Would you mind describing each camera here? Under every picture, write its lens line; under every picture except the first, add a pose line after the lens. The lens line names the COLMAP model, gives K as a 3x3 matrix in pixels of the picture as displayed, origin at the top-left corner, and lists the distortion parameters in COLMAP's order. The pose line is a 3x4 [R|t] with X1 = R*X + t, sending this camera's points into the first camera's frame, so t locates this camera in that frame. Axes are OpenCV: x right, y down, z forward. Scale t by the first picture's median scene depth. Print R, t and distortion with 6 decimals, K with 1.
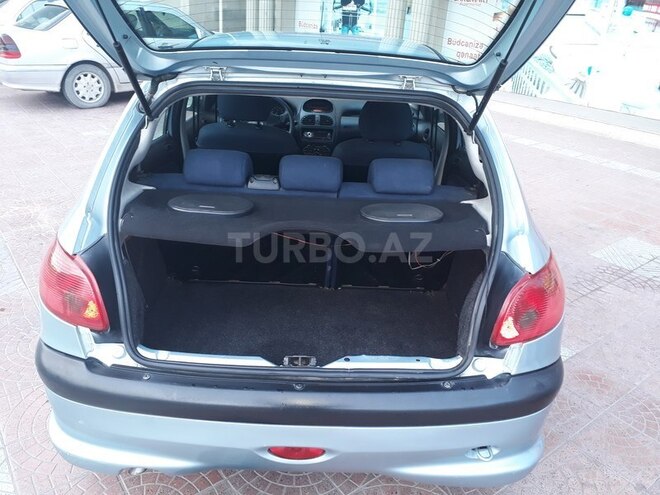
lens RADIAL K [[524.3, 0, 330.0], [0, 524.3, 247.5], [0, 0, 1]] dist [0.011201, -0.032135]
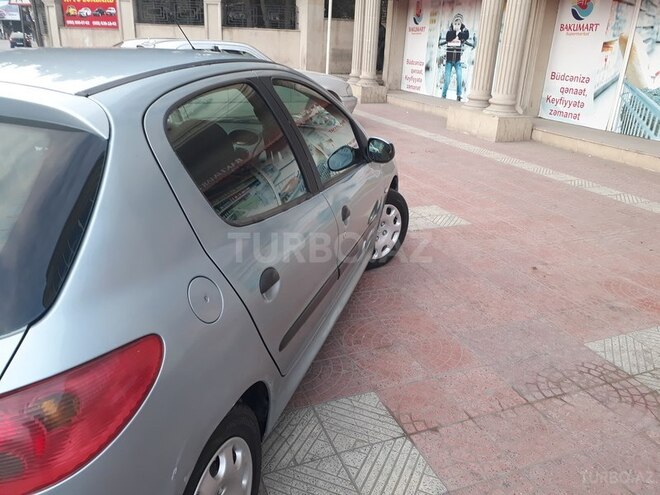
lens RADIAL K [[524.3, 0, 330.0], [0, 524.3, 247.5], [0, 0, 1]] dist [0.011201, -0.032135]
pose [[0.959216, 0.076935, -0.272002, 0.162626], [-0.096175, 0.993667, -0.058107, -0.020928], [0.265809, 0.081897, 0.960541, 0.090071]]
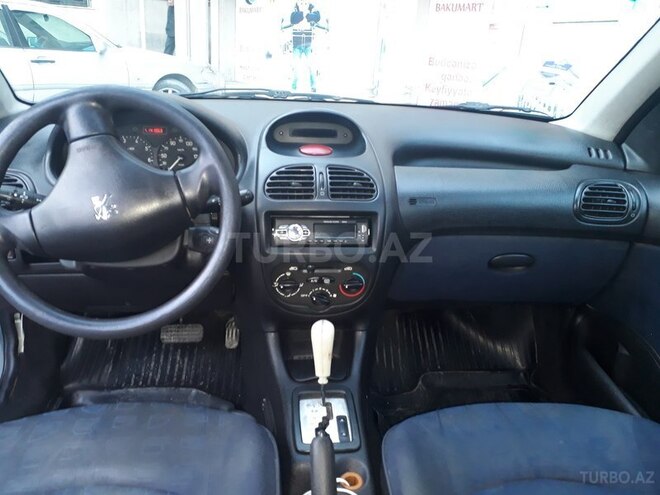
lens RADIAL K [[524.3, 0, 330.0], [0, 524.3, 247.5], [0, 0, 1]] dist [0.011201, -0.032135]
pose [[0.994403, -0.040548, 0.097564, -0.019848], [0.047082, 0.996733, -0.065629, -0.076872], [-0.094584, 0.069855, 0.993063, 0.292580]]
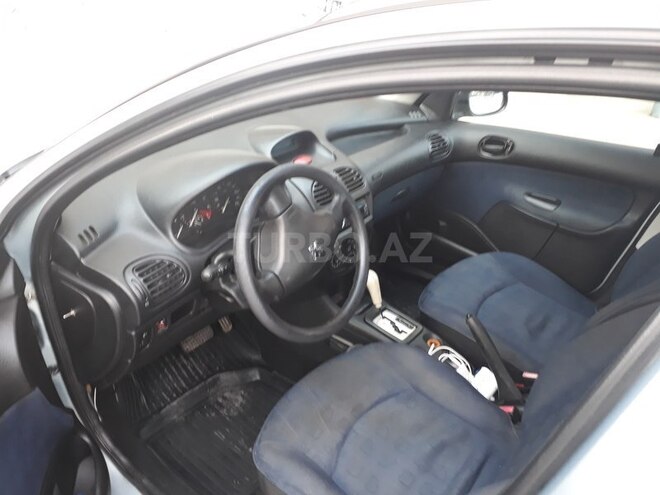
lens RADIAL K [[524.3, 0, 330.0], [0, 524.3, 247.5], [0, 0, 1]] dist [0.011201, -0.032135]
pose [[0.638315, -0.403852, 0.655330, -0.132976], [0.339172, 0.911787, 0.231530, -0.121174], [-0.691026, 0.074481, 0.718983, 0.288814]]
